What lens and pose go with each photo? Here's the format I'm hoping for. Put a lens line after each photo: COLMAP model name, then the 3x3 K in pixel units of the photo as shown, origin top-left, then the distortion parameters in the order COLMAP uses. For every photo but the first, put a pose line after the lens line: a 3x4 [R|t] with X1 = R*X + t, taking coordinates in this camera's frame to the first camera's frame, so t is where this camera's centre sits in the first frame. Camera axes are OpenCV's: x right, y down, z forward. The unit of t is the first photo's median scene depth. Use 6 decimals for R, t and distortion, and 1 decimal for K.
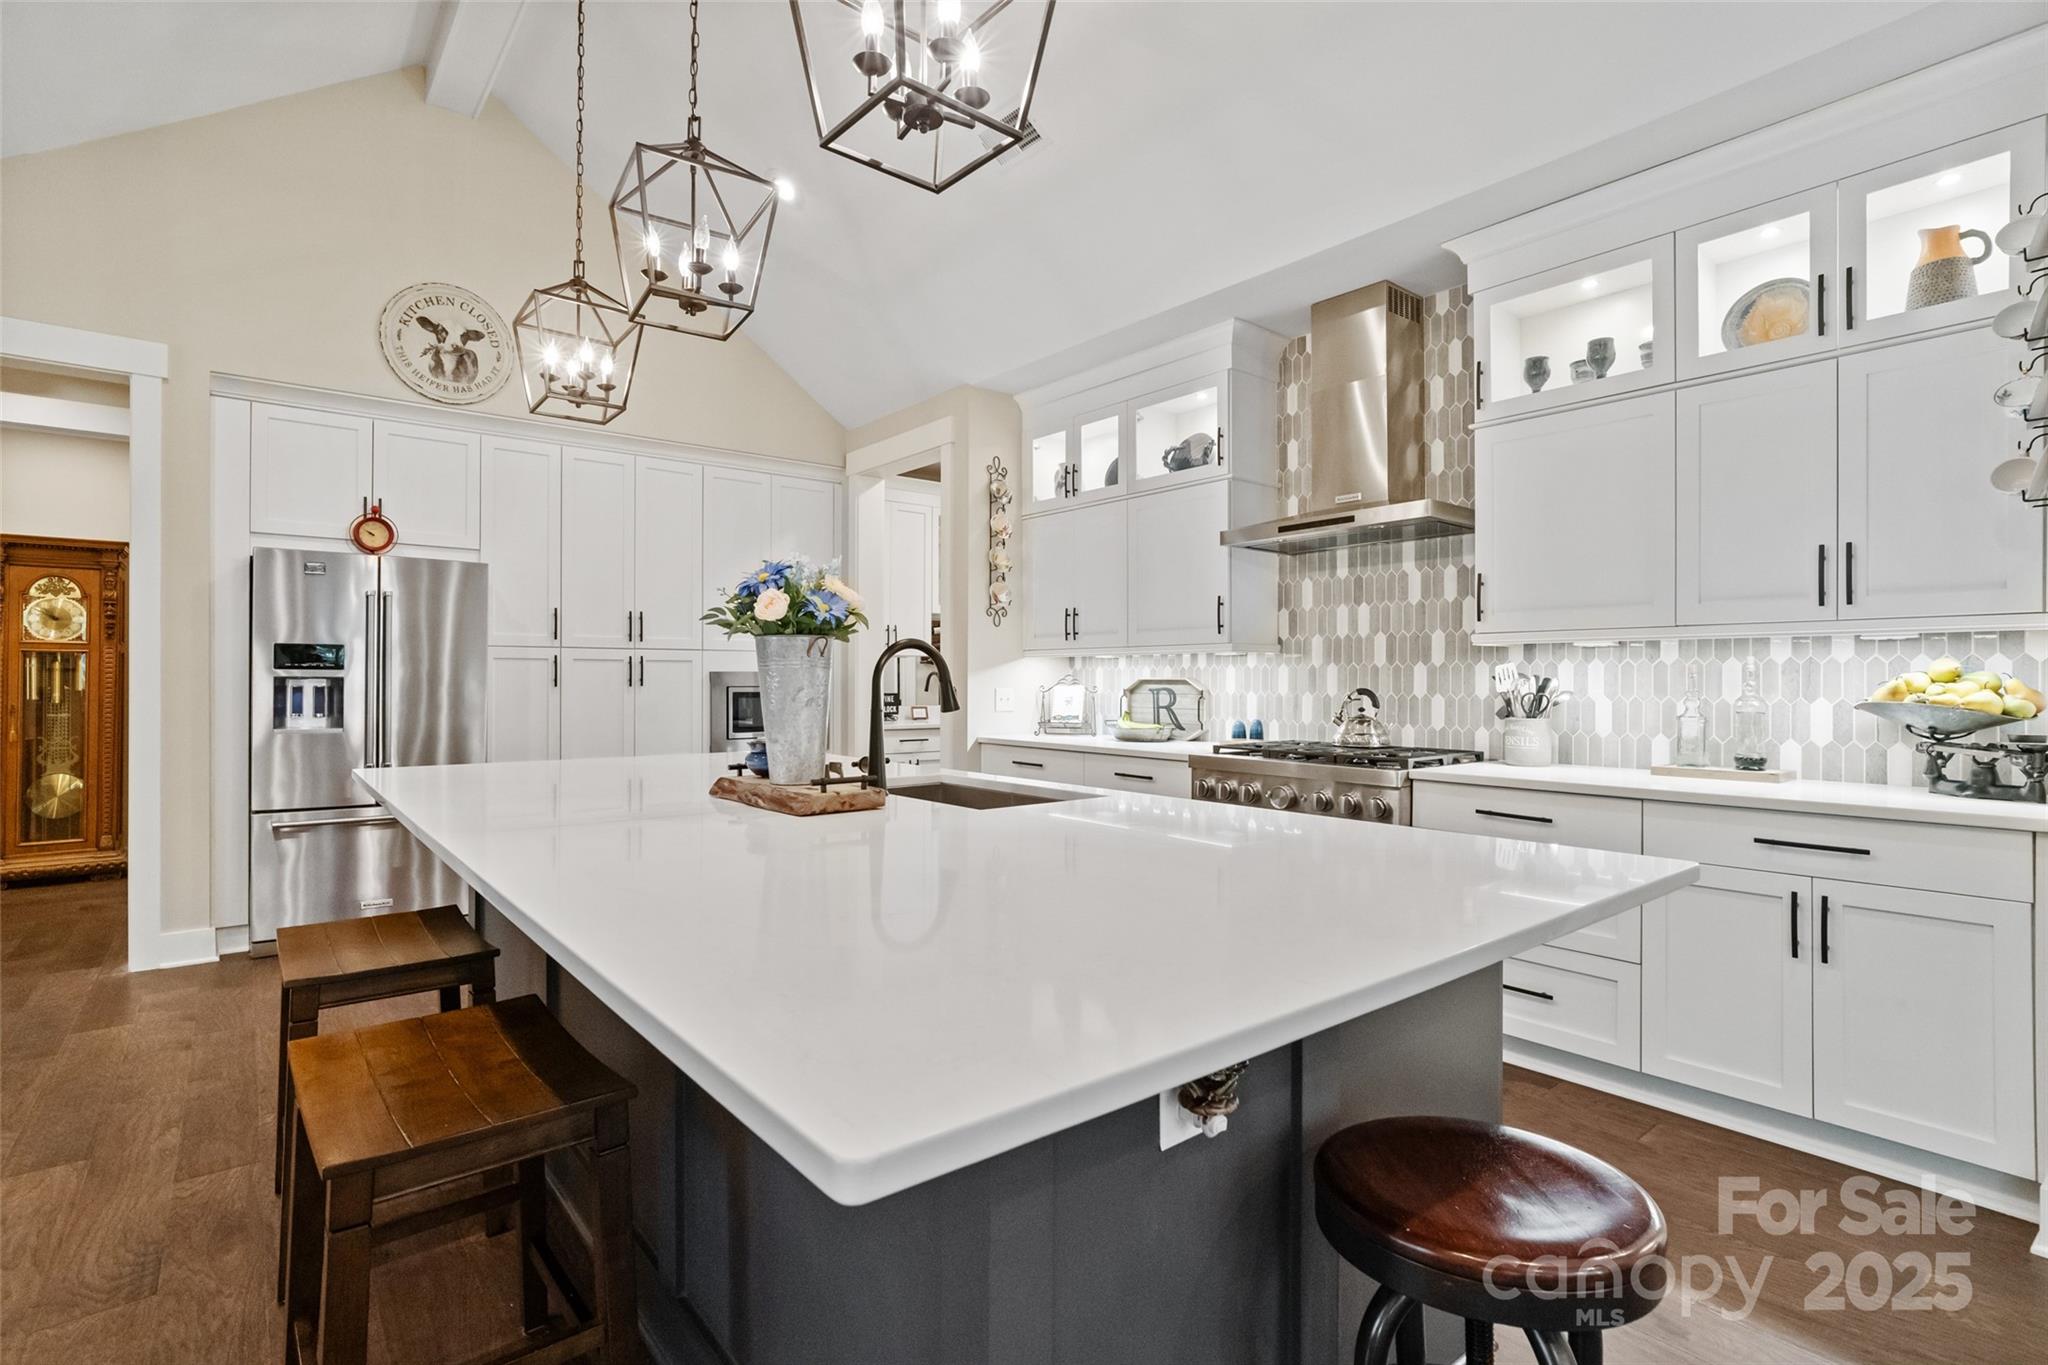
lens RADIAL K [[973.5, 0, 1020.5], [0, 973.5, 670.6], [0, 0, 1]] dist [-0.014282, 0.004875]
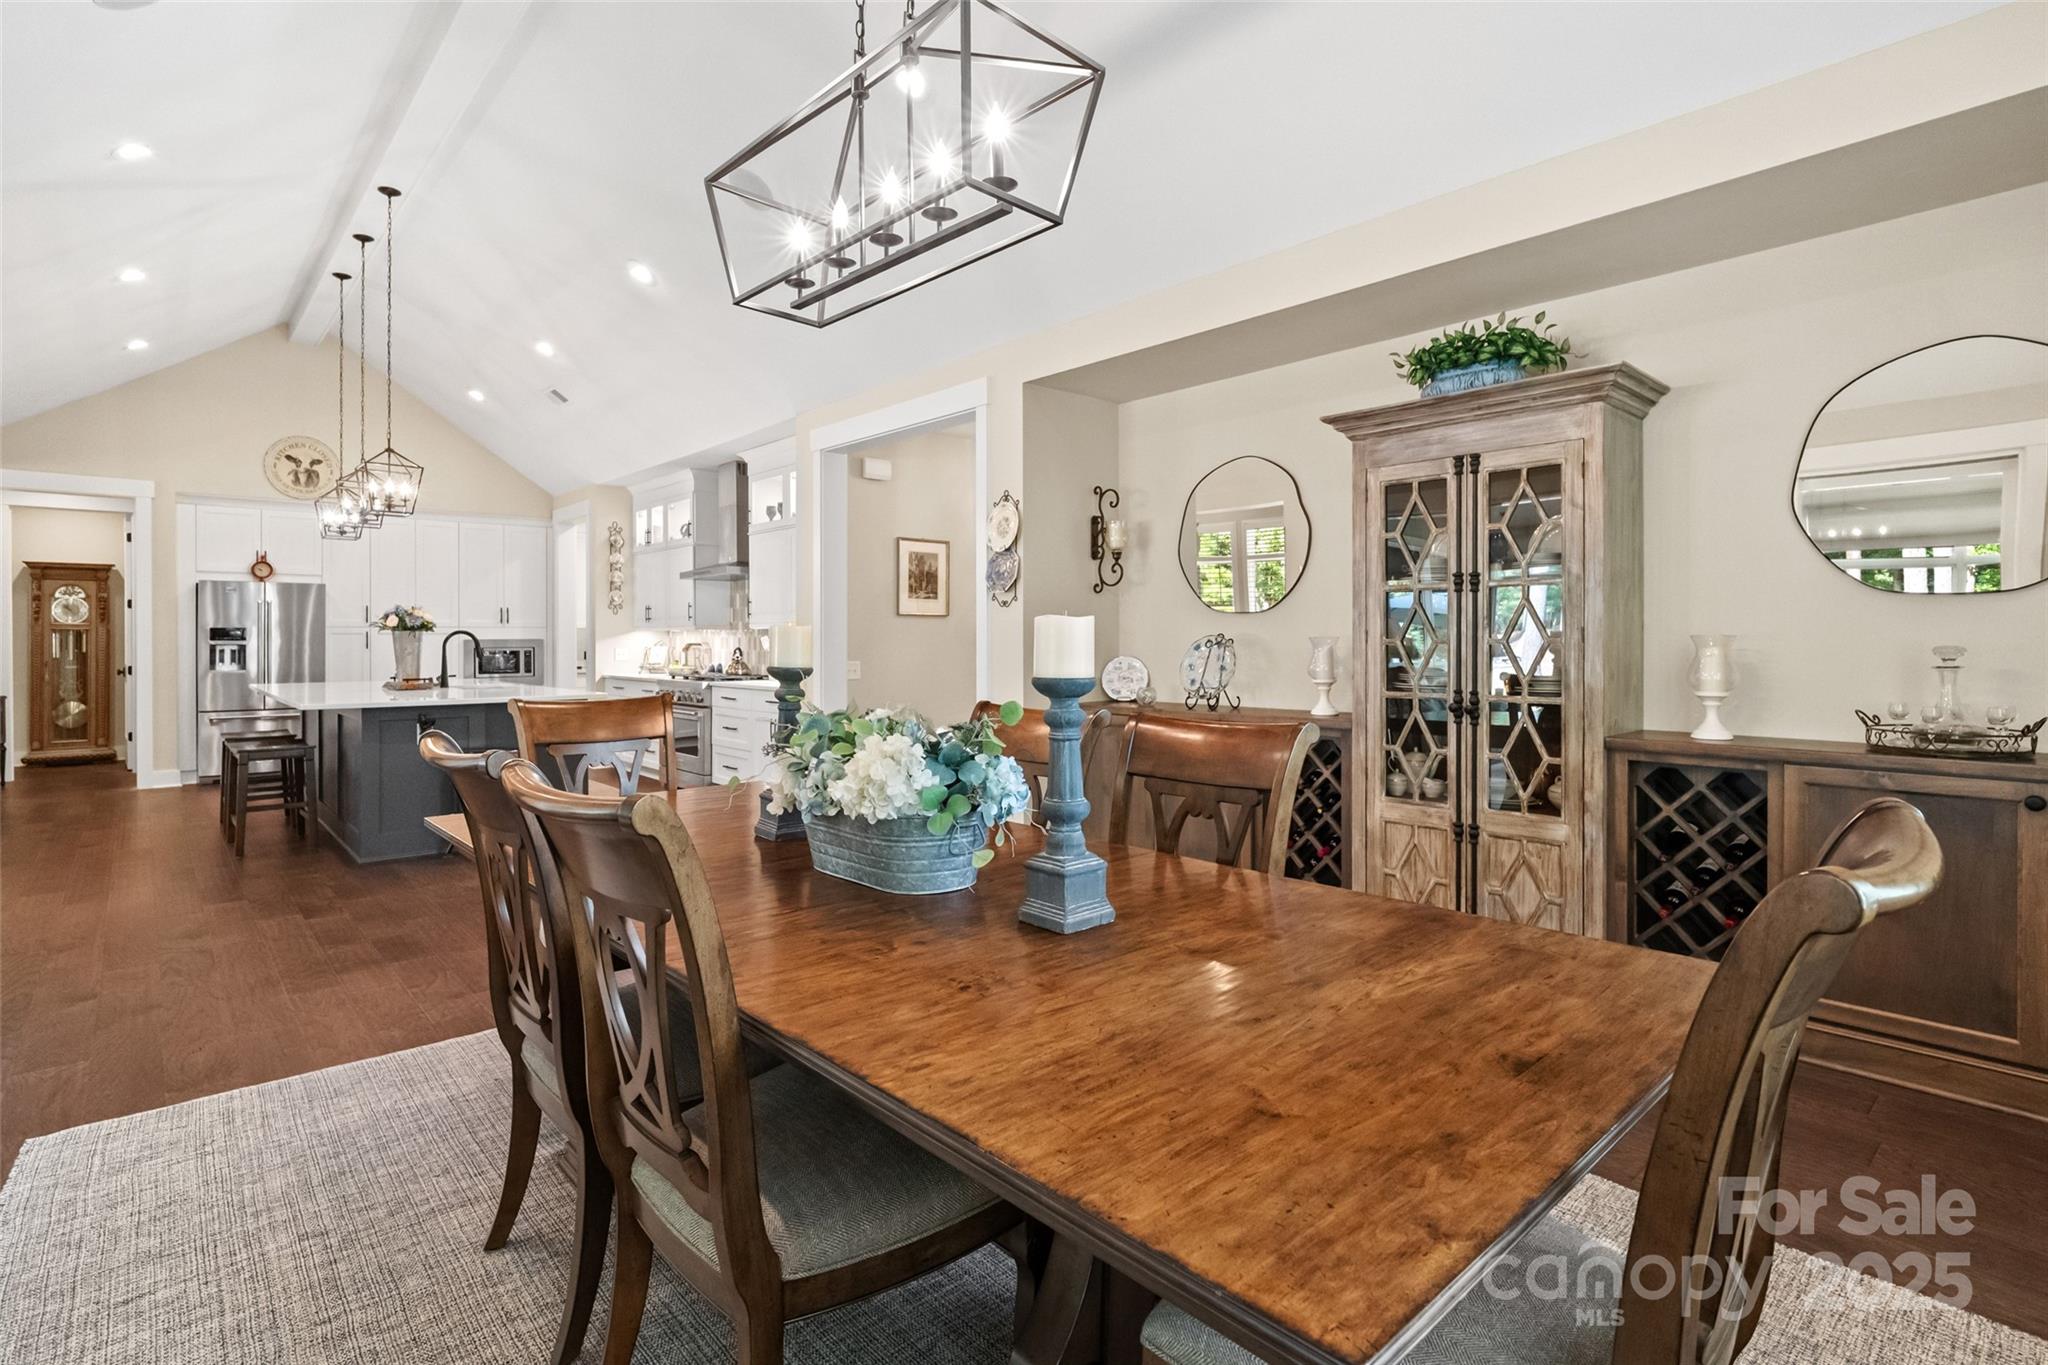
lens RADIAL K [[973.5, 0, 1017.0], [0, 973.5, 632.2], [0, 0, 1]] dist [-0.014282, 0.004875]
pose [[0.998395, -0.004487, 0.056464, 0.741737], [0.004313, 0.999986, 0.003188, -0.017331], [-0.056478, -0.002939, 0.998400, -1.032118]]
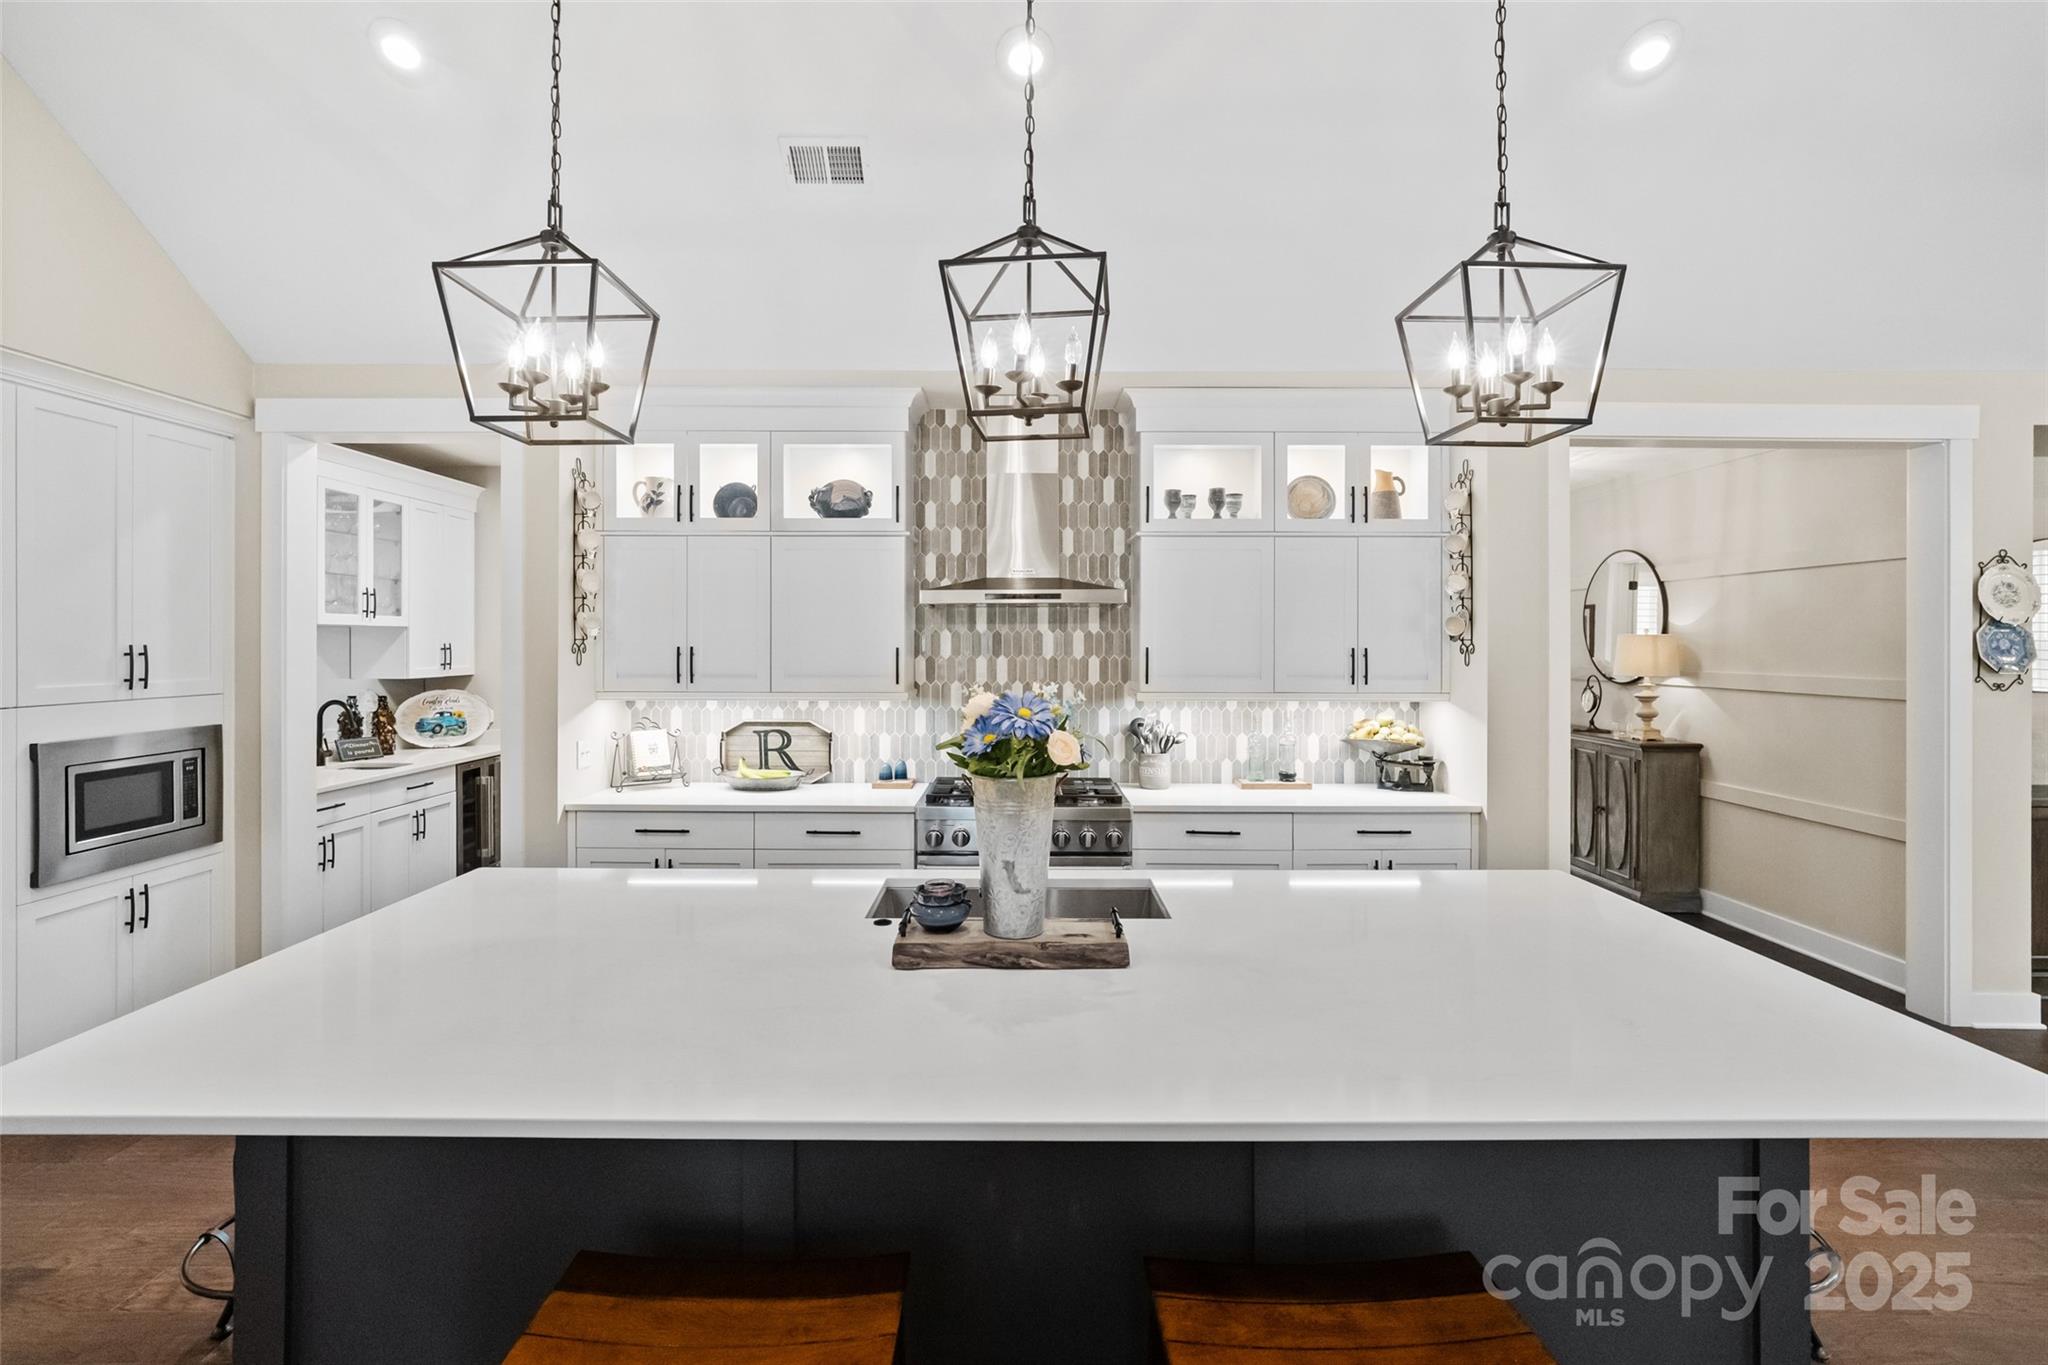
lens RADIAL K [[973.5, 0, 1031.0], [0, 973.5, 641.7], [0, 0, 1]] dist [-0.014282, 0.004875]
pose [[0.629431, 0.002527, 0.777052, -0.496978], [-0.008983, 0.999952, 0.004025, -0.085285], [-0.777004, -0.009514, 0.629423, 0.222234]]
